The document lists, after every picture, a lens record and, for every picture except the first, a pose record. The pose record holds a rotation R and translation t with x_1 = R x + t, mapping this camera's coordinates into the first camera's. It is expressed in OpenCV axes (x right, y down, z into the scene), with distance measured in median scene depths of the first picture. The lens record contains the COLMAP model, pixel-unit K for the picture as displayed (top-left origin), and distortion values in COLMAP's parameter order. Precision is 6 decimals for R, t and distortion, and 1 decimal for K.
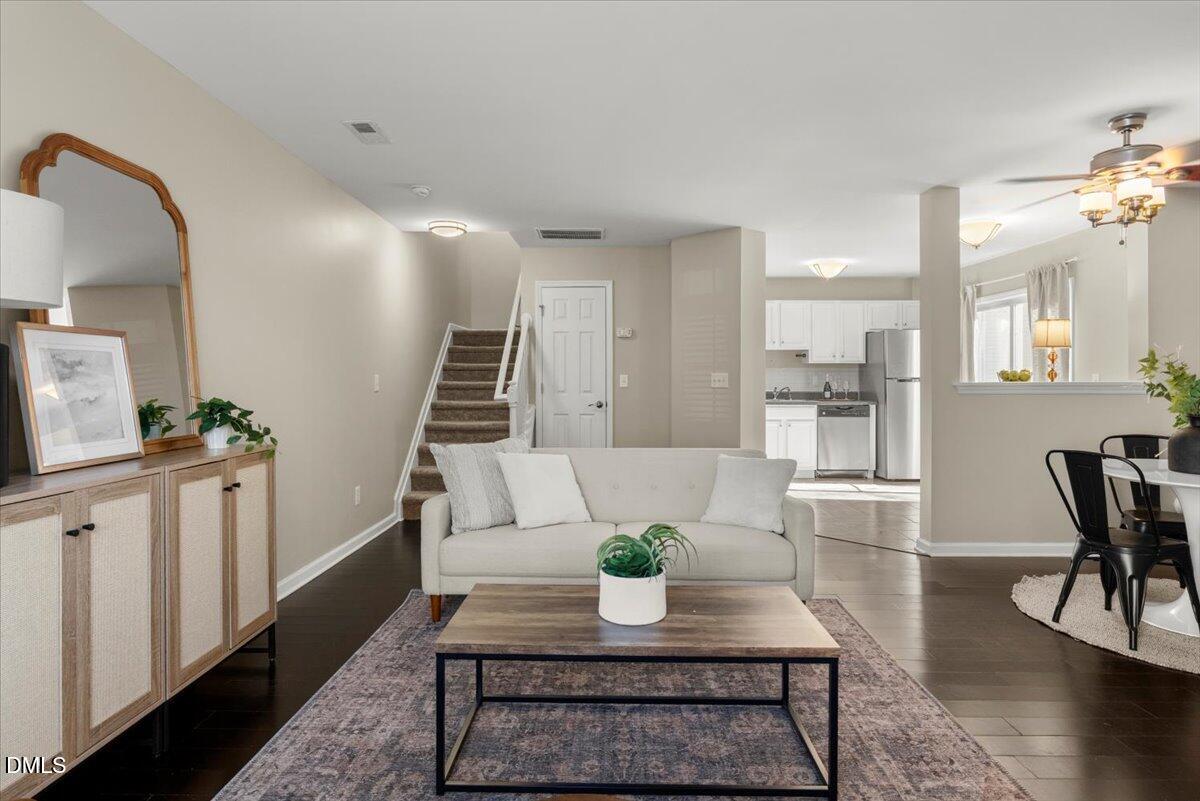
lens RADIAL K [[671.5, 0, 600.0], [0, 671.5, 382.5], [0, 0, 1]] dist [0.000012, 0.000820]
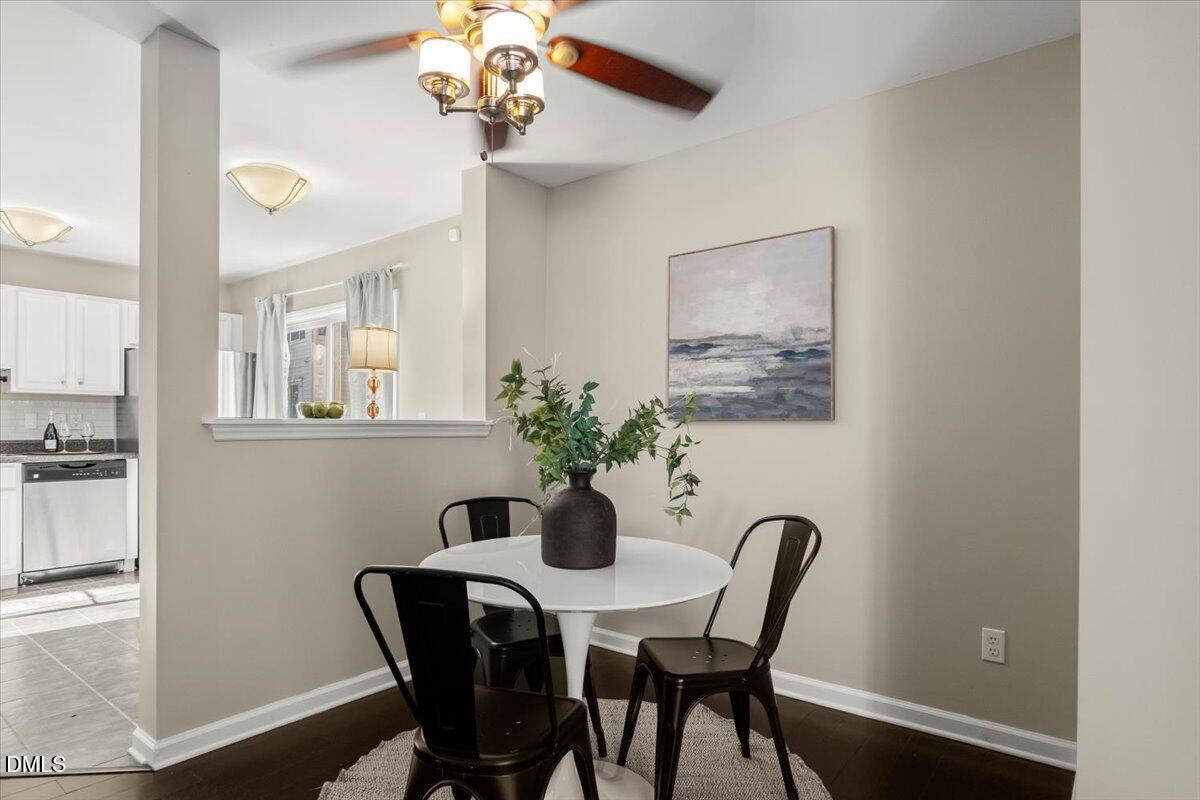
lens RADIAL K [[654.2, 0, 602.0], [0, 654.2, 415.1], [0, 0, 1]] dist [0.003687, 0.000429]
pose [[0.602412, 0.016500, 0.798015, 0.282545], [0.001153, 0.999767, -0.021541, 0.008219], [-0.798185, 0.013897, 0.602253, 0.413167]]
